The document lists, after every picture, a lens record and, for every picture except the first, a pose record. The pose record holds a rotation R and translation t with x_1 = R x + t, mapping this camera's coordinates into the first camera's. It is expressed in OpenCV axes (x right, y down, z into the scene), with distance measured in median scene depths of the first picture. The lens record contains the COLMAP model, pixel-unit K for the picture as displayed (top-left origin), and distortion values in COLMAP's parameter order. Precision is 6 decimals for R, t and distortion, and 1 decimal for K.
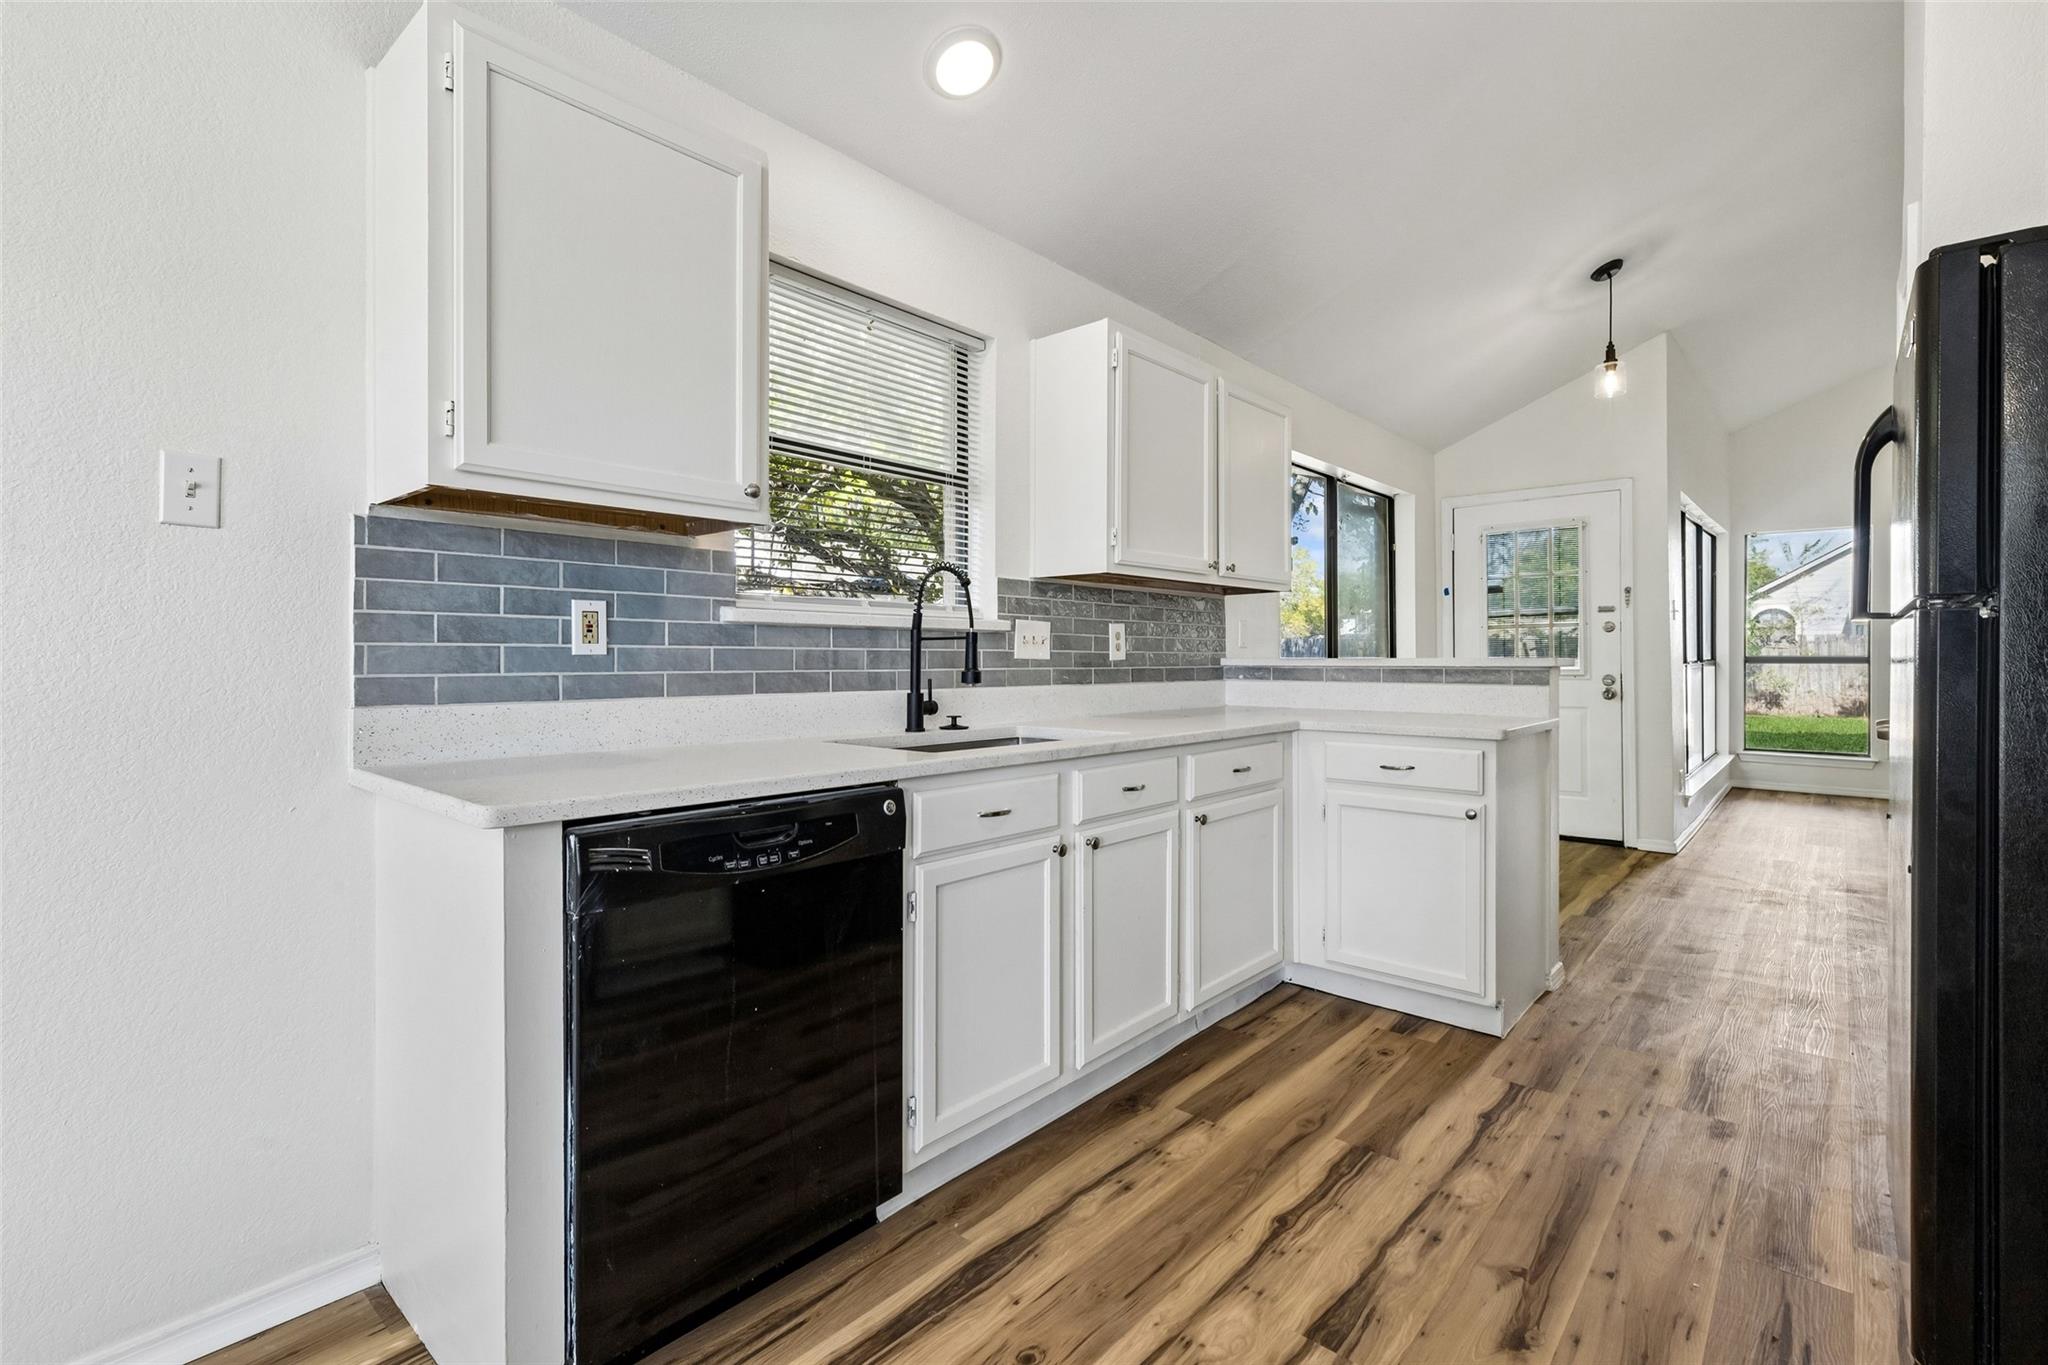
lens RADIAL K [[926.2, 0, 1046.4], [0, 926.2, 661.8], [0, 0, 1]] dist [0.004428, 0.000587]
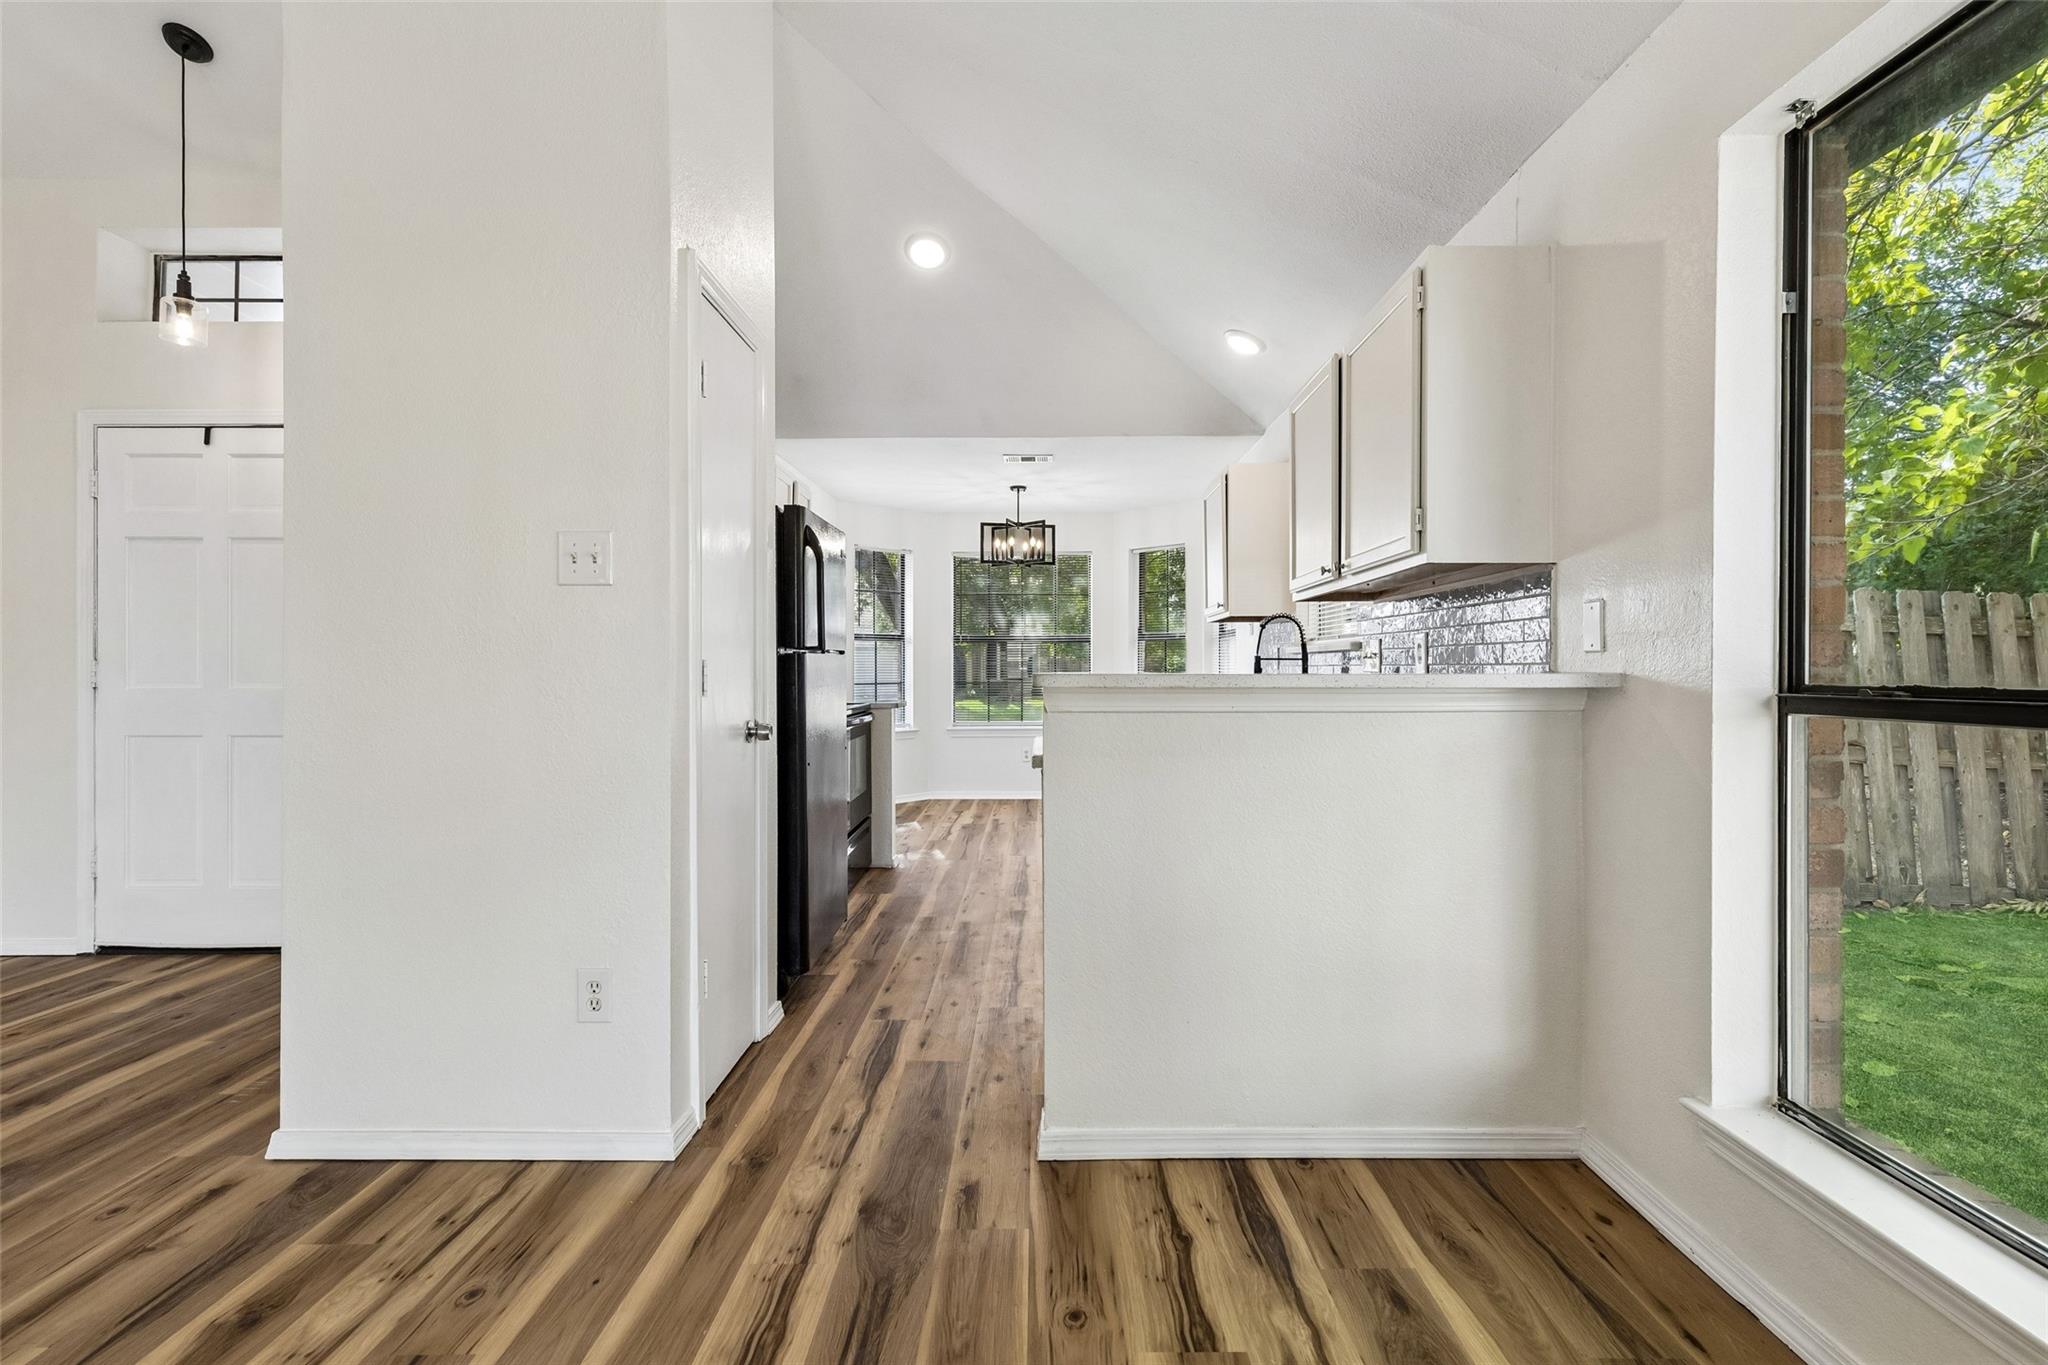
lens RADIAL K [[926.2, 0, 1040.3], [0, 926.2, 669.0], [0, 0, 1]] dist [0.004428, 0.000587]
pose [[-0.758979, 0.000485, -0.651115, 1.426215], [-0.000881, 0.999998, 0.001771, -0.012019], [0.651115, 0.001917, -0.758977, 2.168444]]
